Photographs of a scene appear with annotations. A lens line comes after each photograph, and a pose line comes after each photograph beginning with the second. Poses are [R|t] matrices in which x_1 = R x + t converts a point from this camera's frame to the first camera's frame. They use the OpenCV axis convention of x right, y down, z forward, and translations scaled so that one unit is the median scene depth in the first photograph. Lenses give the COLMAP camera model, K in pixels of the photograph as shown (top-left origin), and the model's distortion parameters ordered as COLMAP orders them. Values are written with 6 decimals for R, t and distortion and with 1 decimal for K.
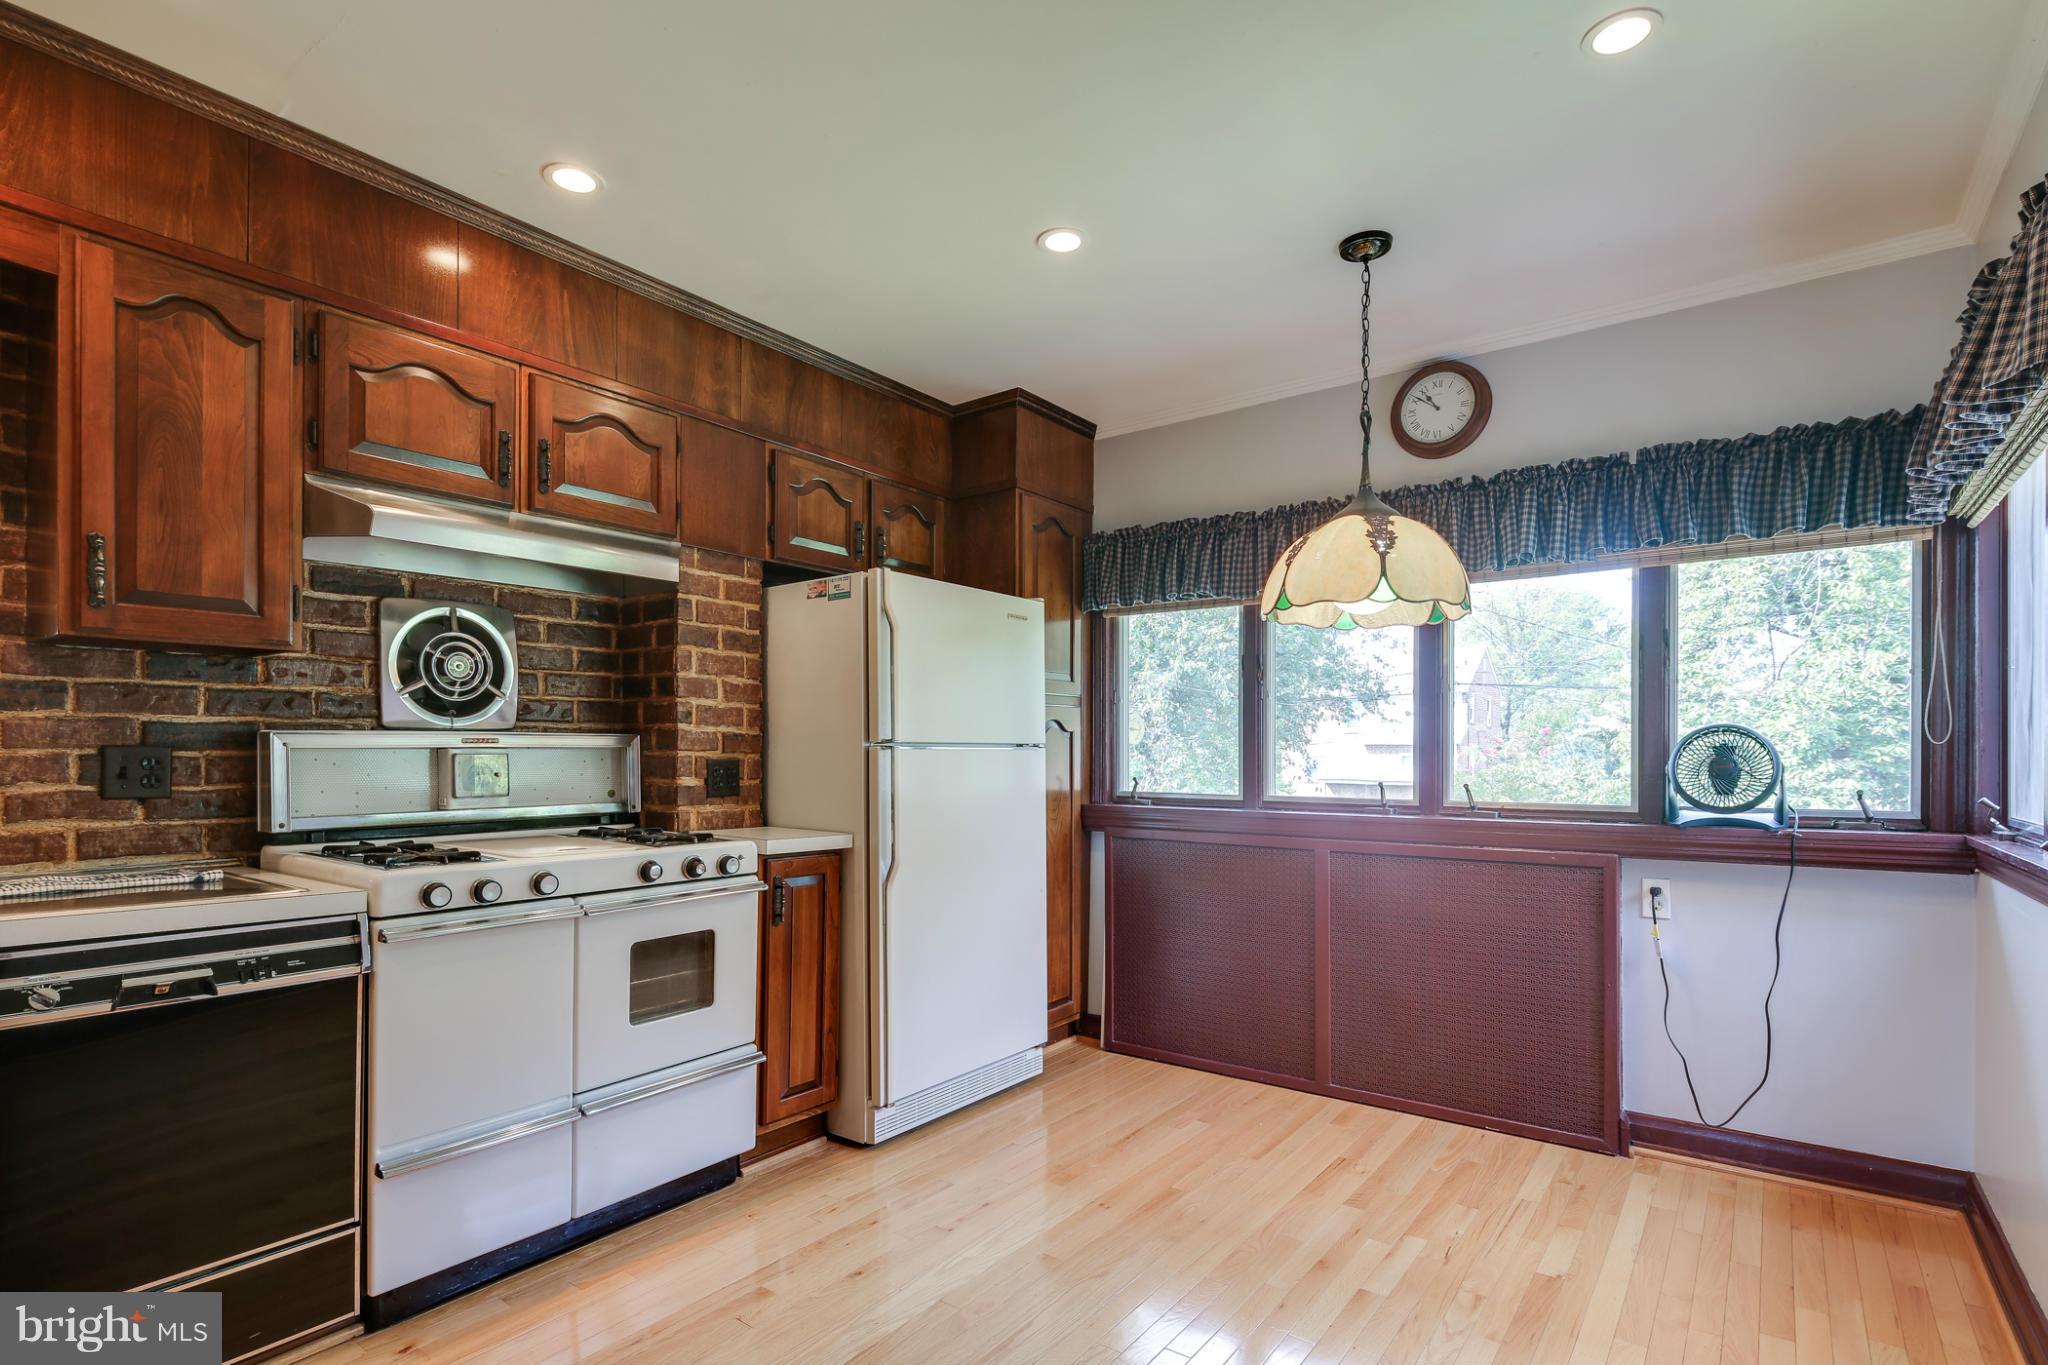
lens RADIAL K [[1001.6, 0, 1020.4], [0, 1001.6, 750.5], [0, 0, 1]] dist [-0.002206, -0.001212]
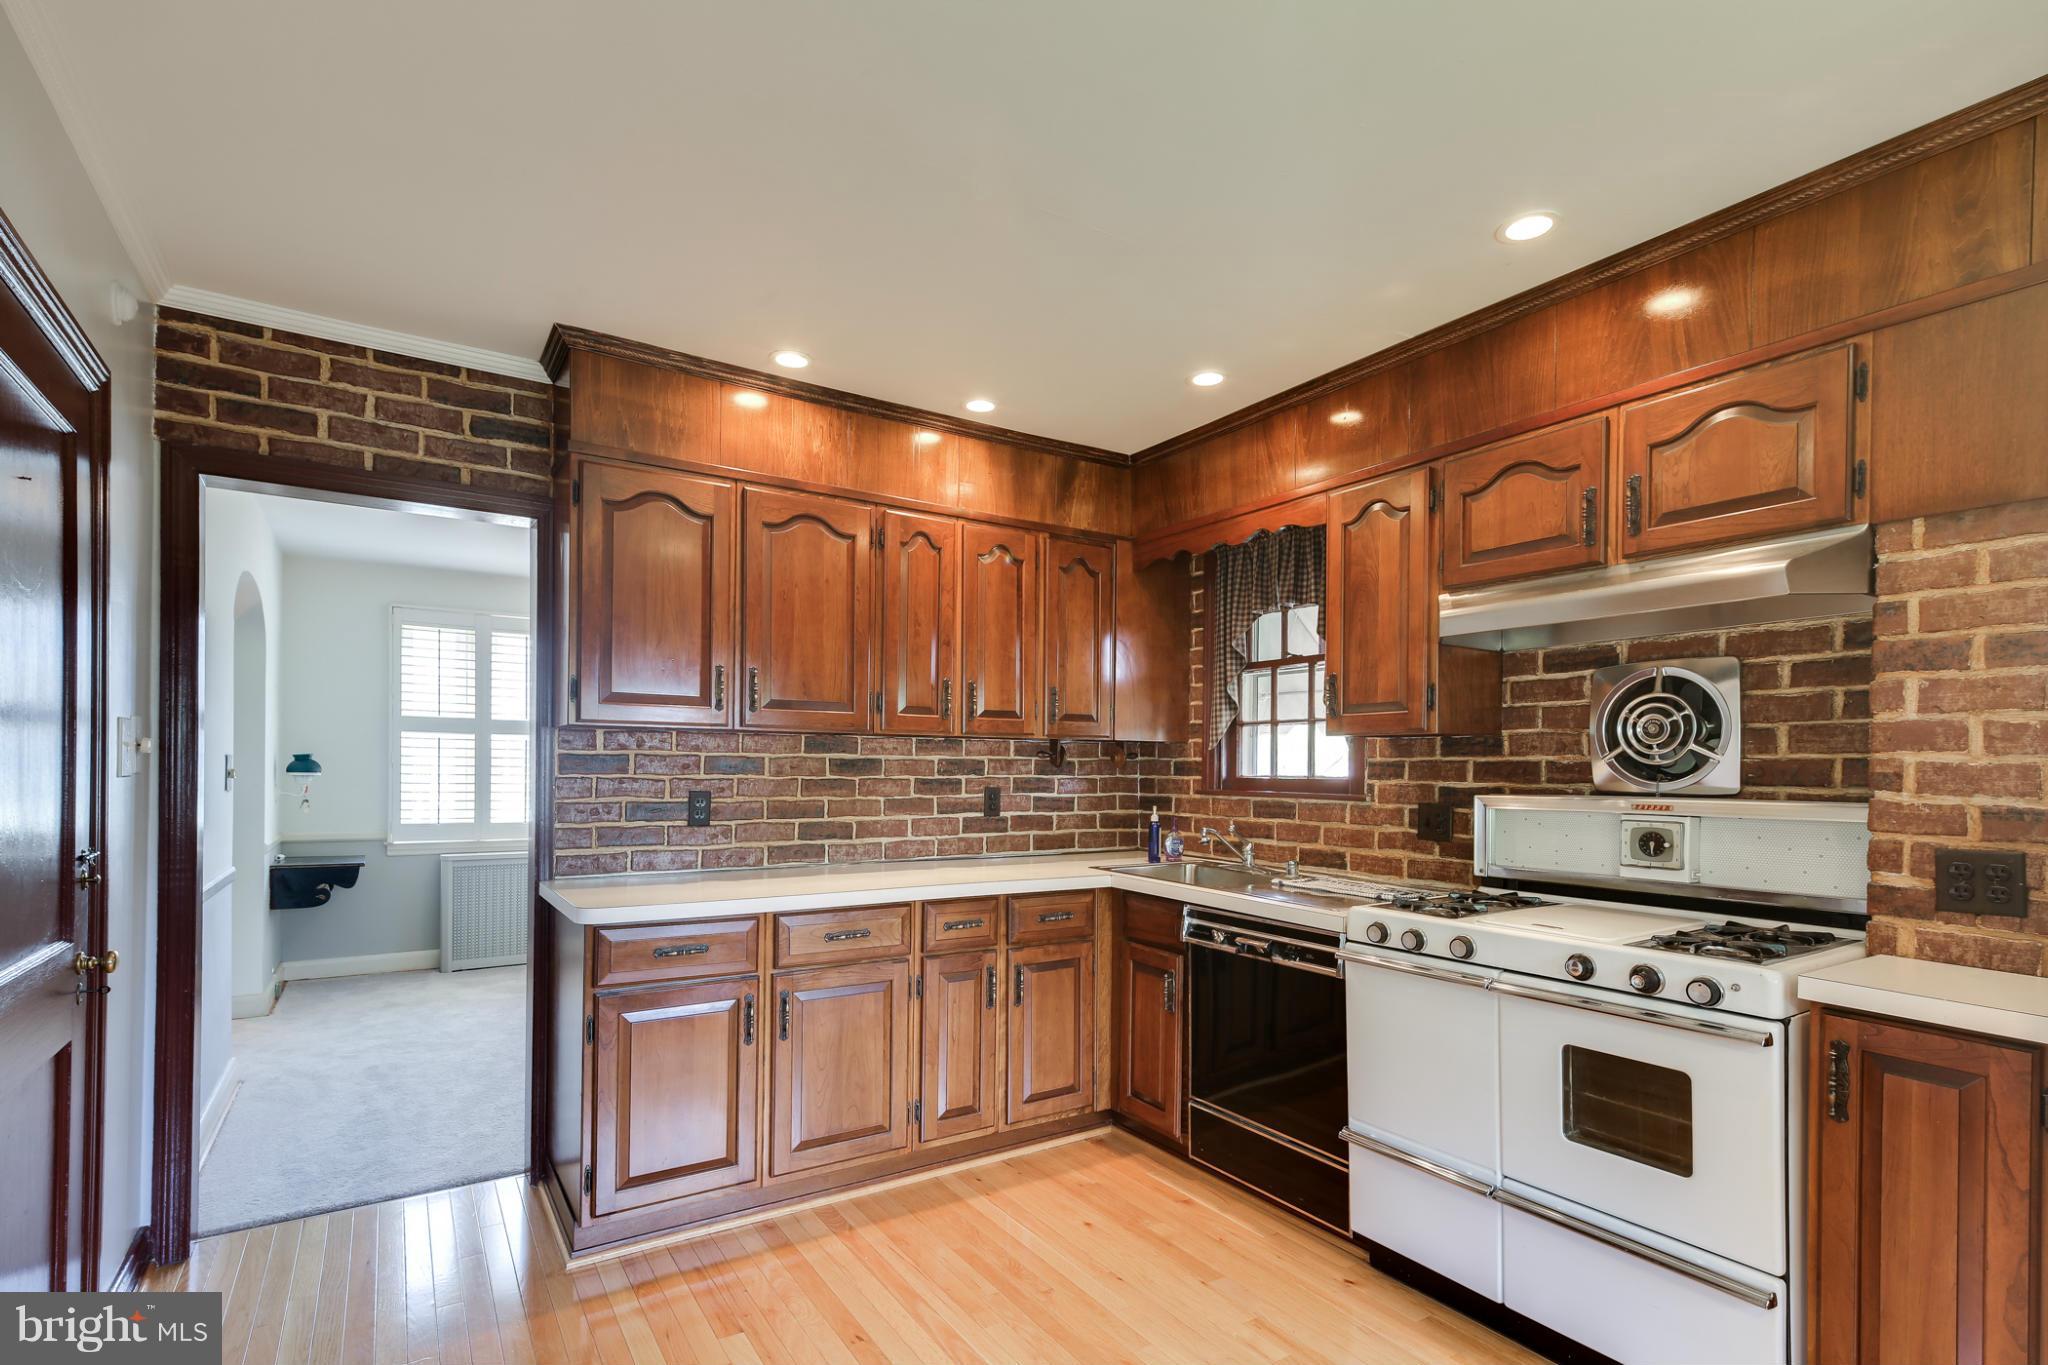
lens RADIAL K [[982.7, 0, 1024.7], [0, 982.7, 766.3], [0, 0, 1]] dist [0.017978, -0.000767]
pose [[-0.350298, -0.007783, -0.936606, 0.541879], [-0.012323, 0.999917, -0.003700, -0.038268], [0.936557, 0.010246, -0.350365, 0.783059]]
